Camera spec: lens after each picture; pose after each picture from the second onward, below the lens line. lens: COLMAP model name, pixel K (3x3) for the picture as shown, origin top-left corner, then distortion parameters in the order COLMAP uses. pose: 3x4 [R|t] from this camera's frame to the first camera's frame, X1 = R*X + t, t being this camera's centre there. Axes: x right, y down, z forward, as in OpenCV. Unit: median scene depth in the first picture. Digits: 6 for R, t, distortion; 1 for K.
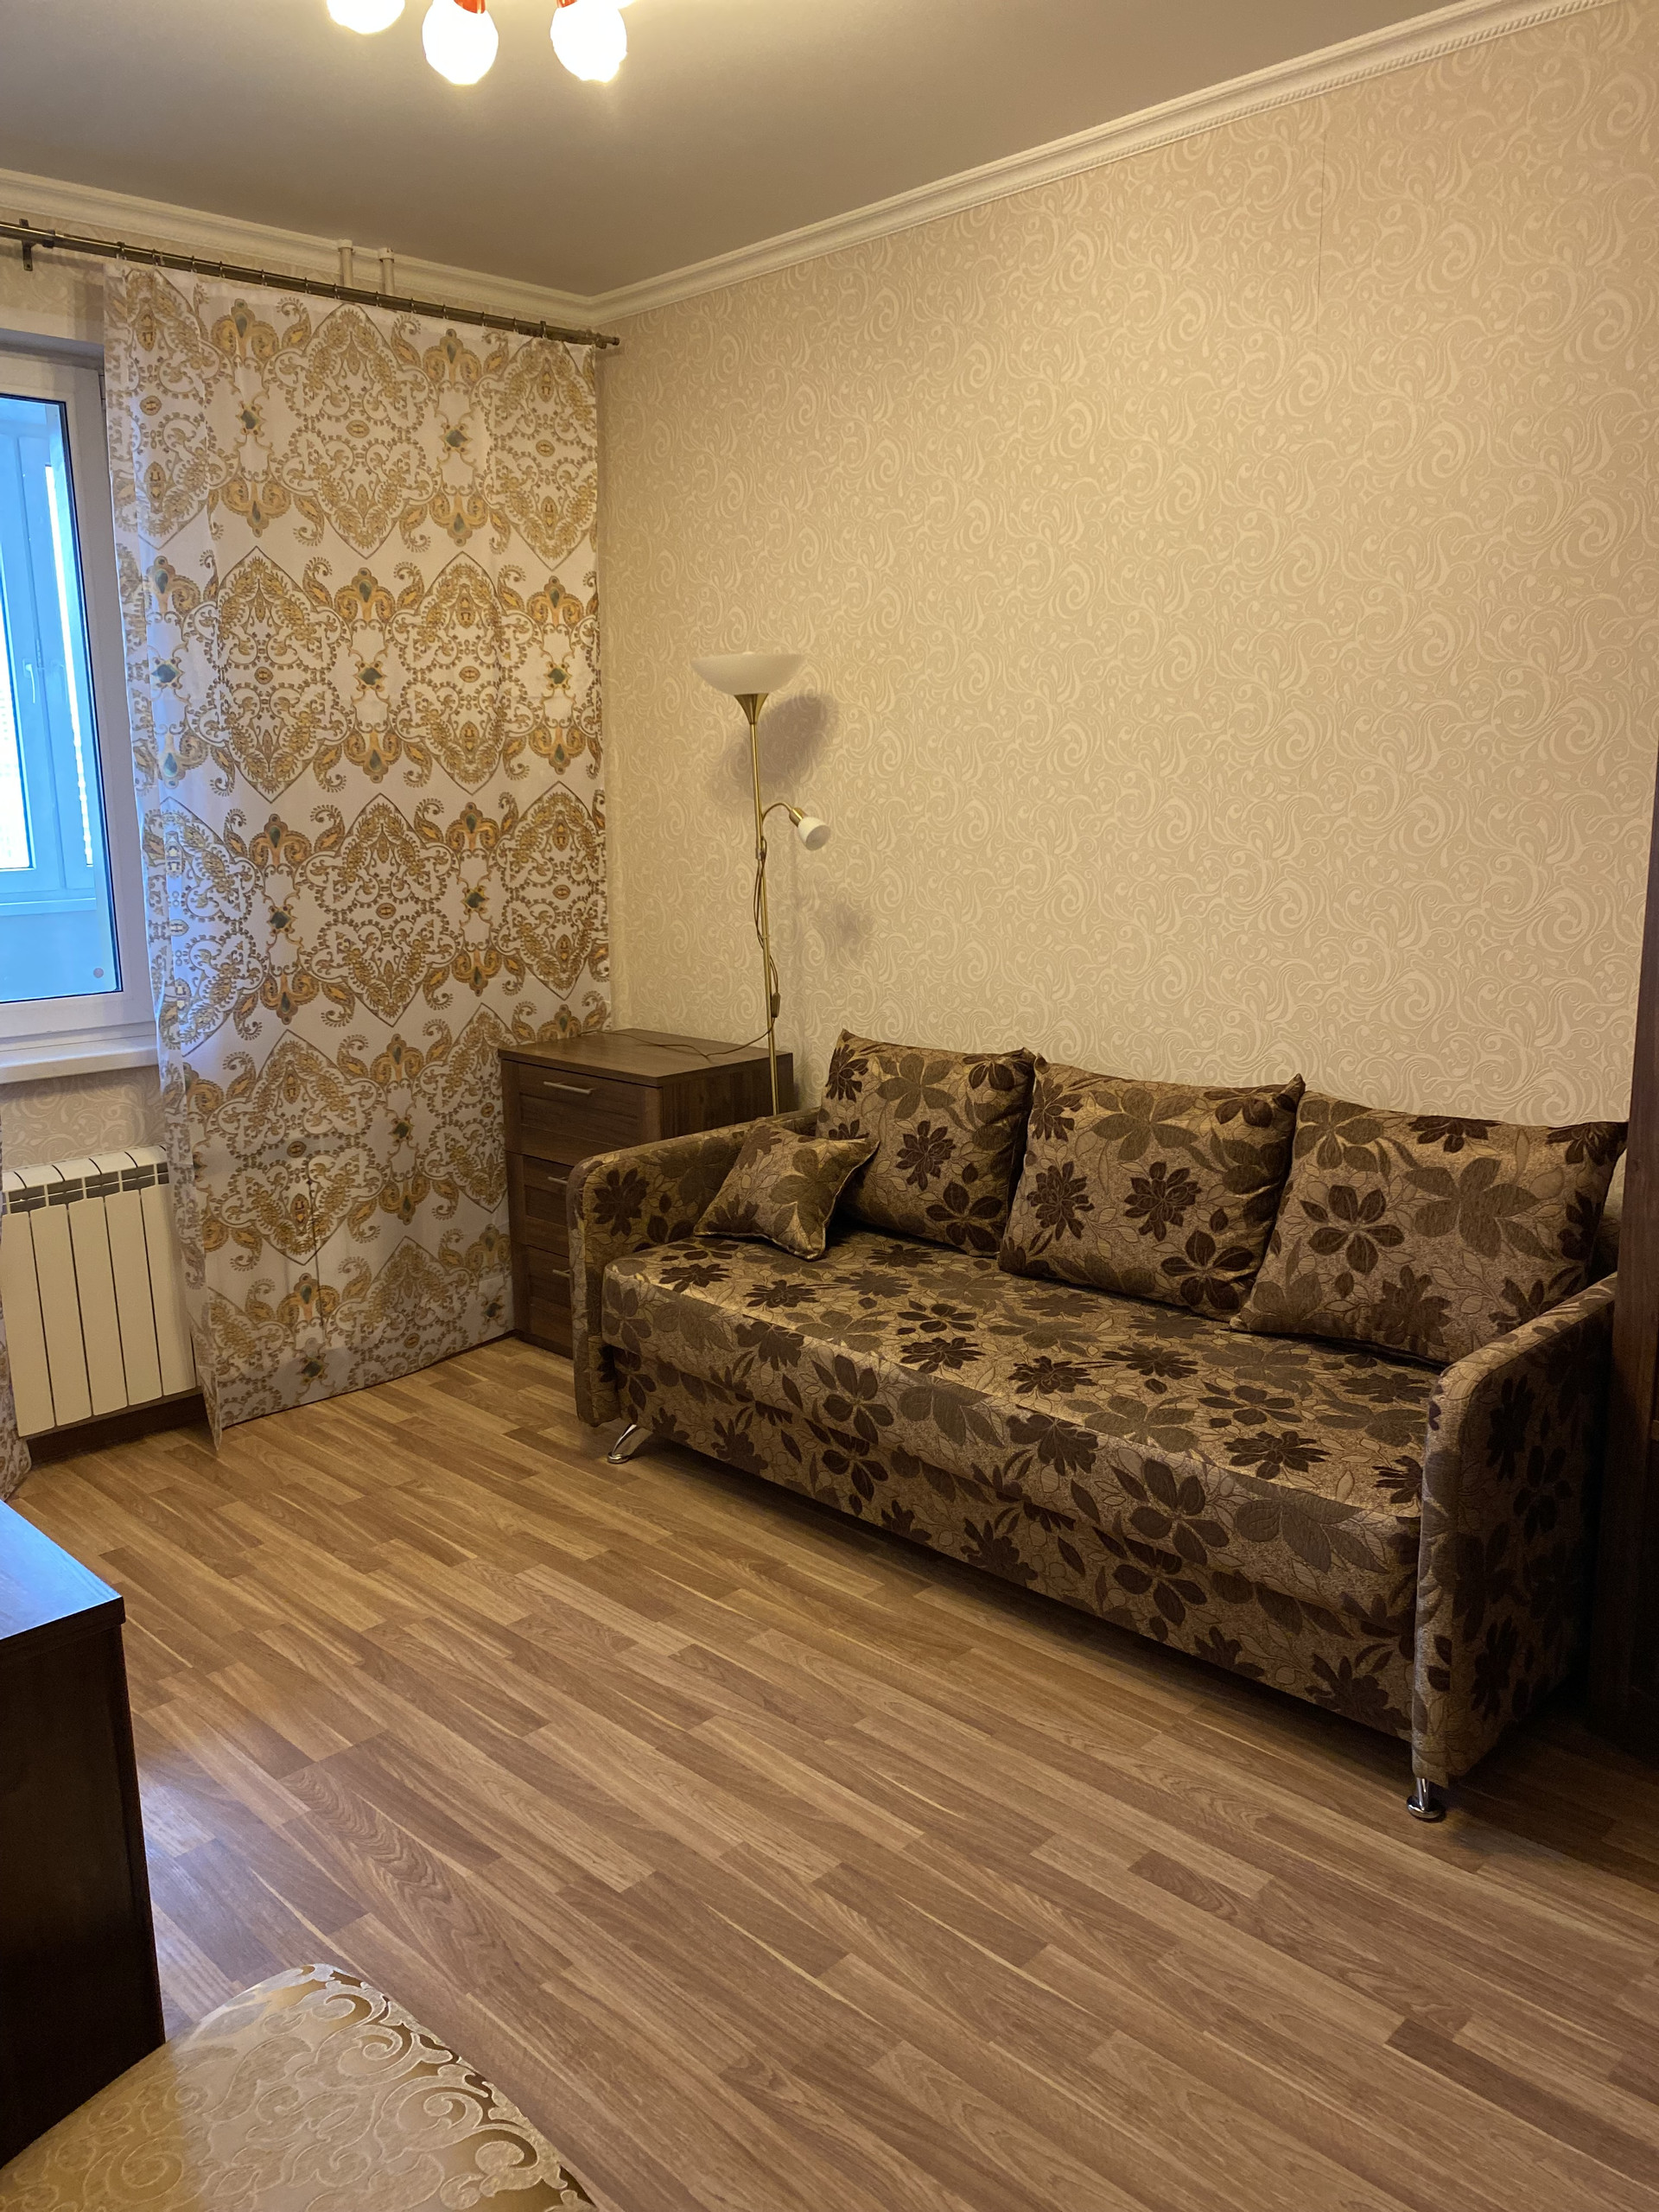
lens RADIAL K [[1688.0, 0, 831.7], [0, 1688.0, 1115.8], [0, 0, 1]] dist [0.047203, -0.064201]
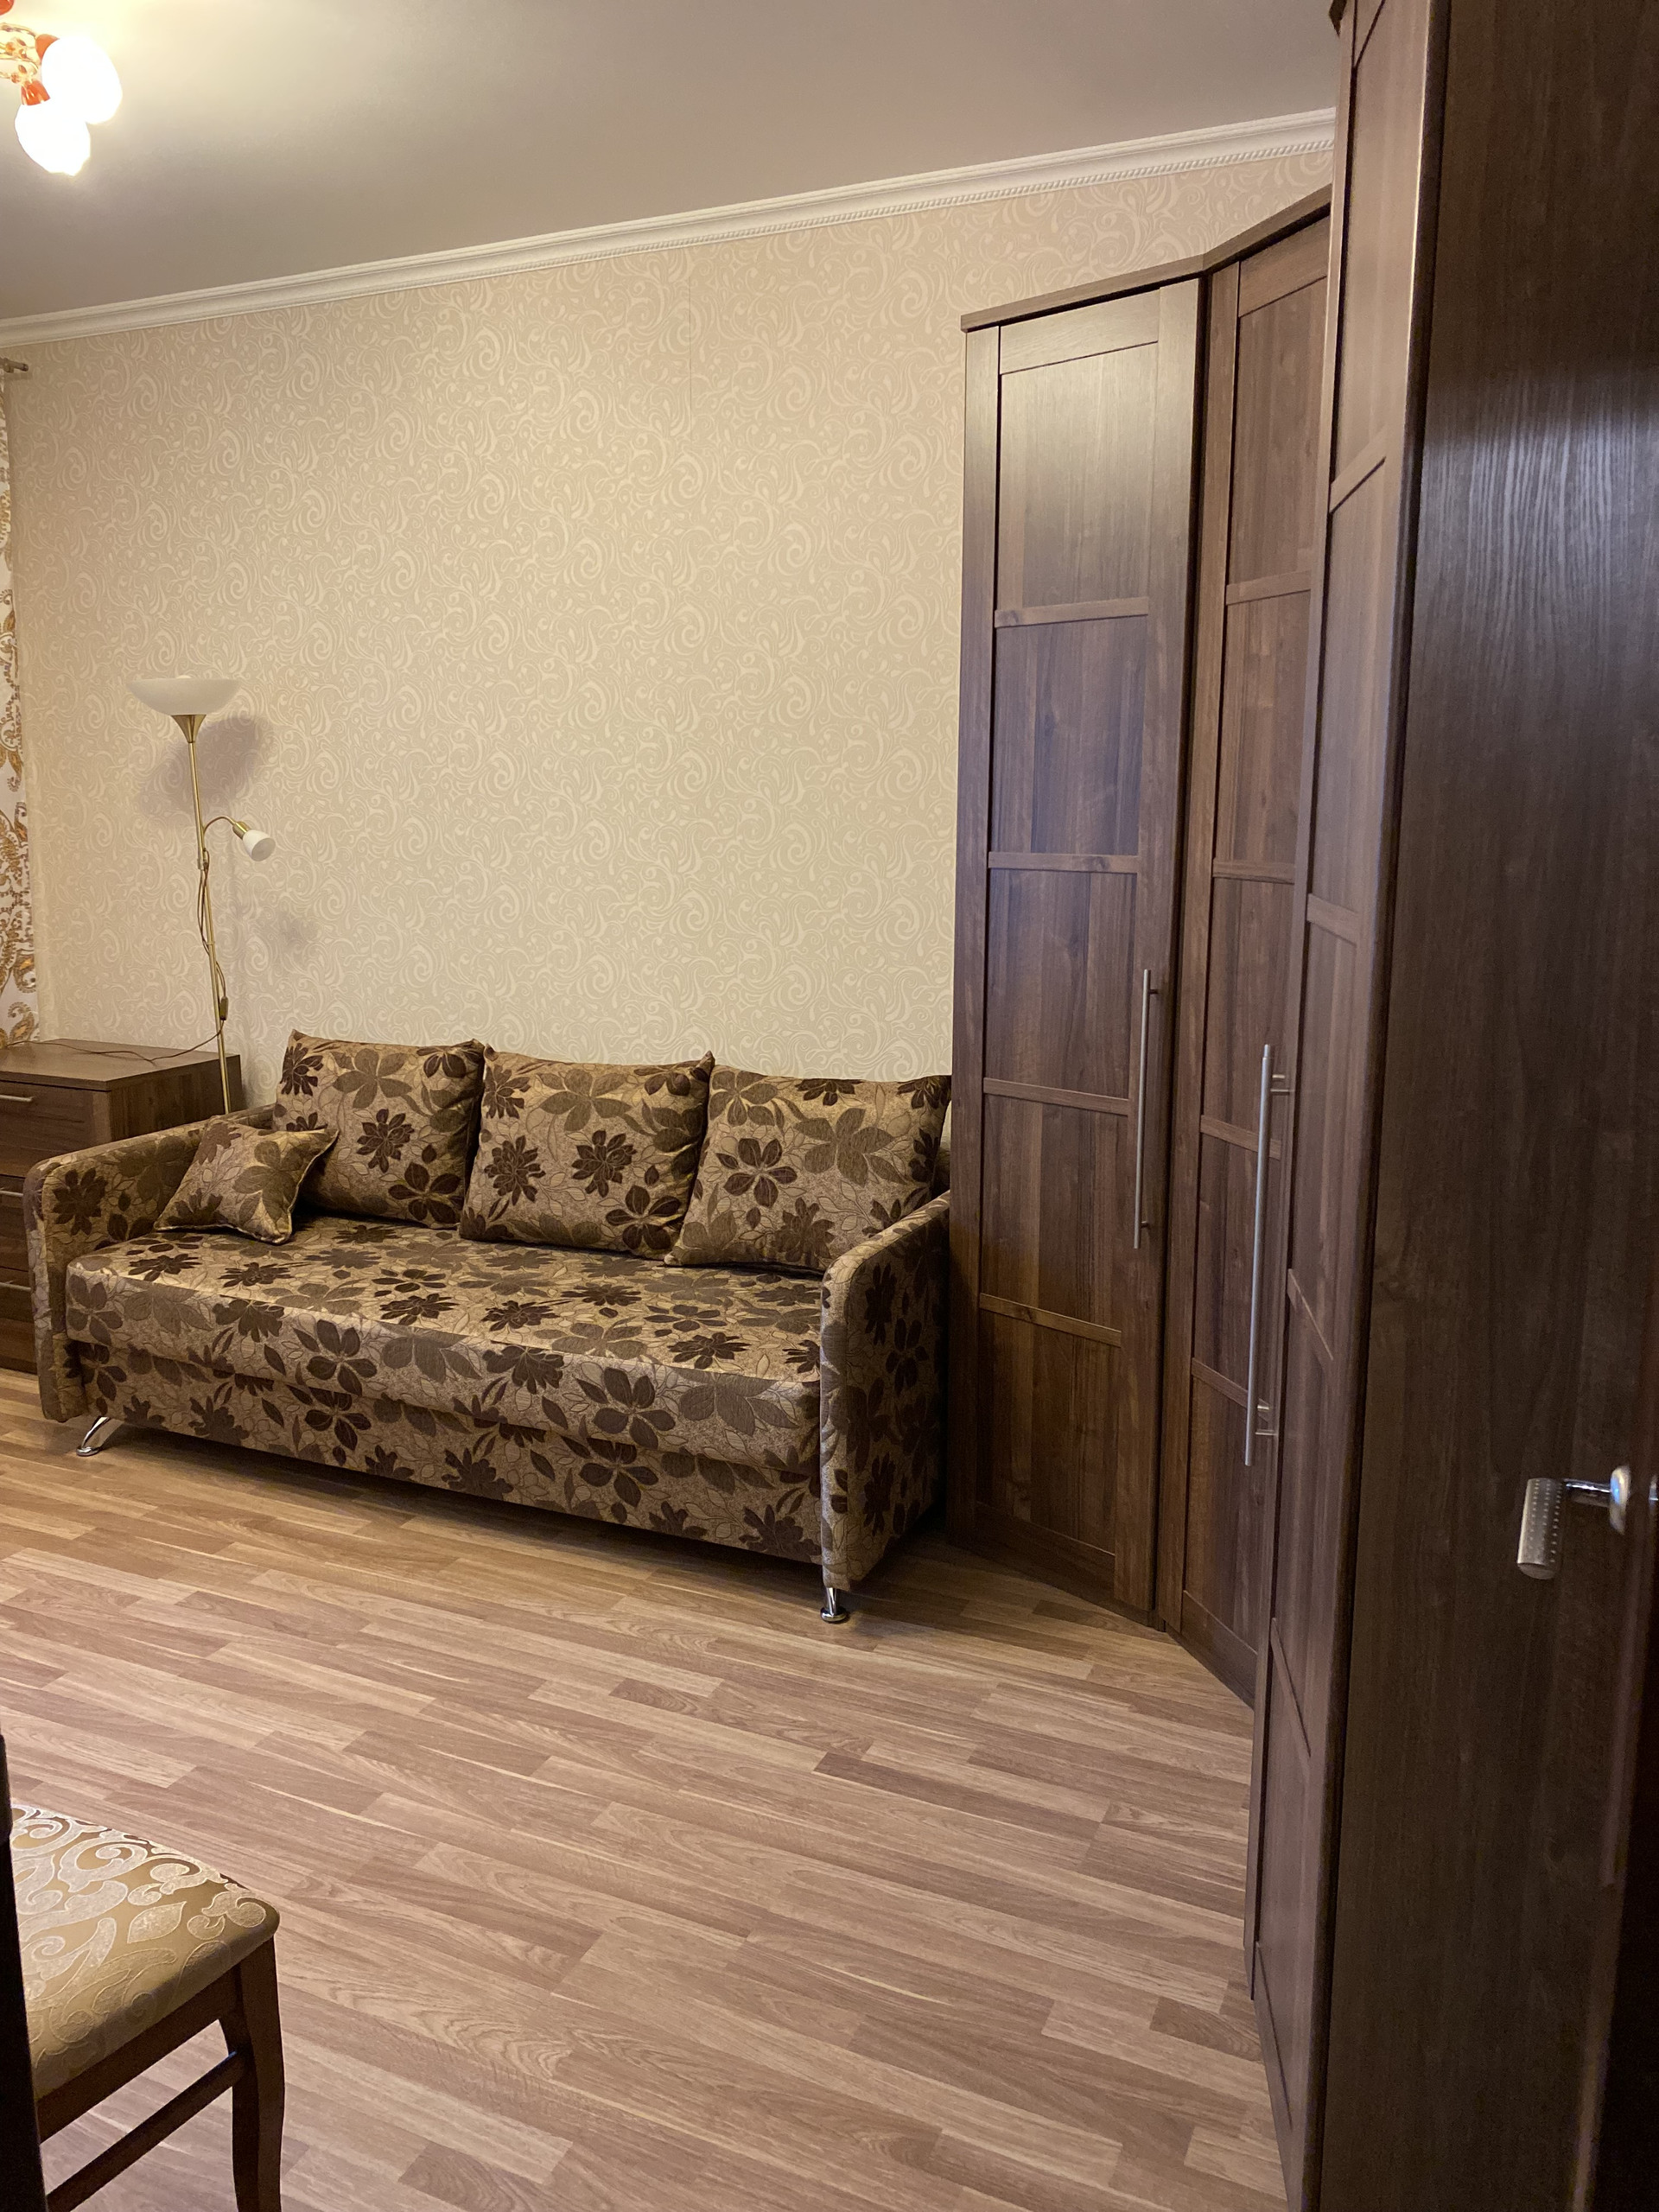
lens RADIAL K [[1688.0, 0, 830.7], [0, 1688.0, 1101.7], [0, 0, 1]] dist [0.047203, -0.064201]
pose [[0.938330, -0.043060, 0.343050, -0.060895], [0.049116, 0.998753, -0.008980, 0.027654], [-0.342235, 0.025275, 0.939274, -0.169315]]
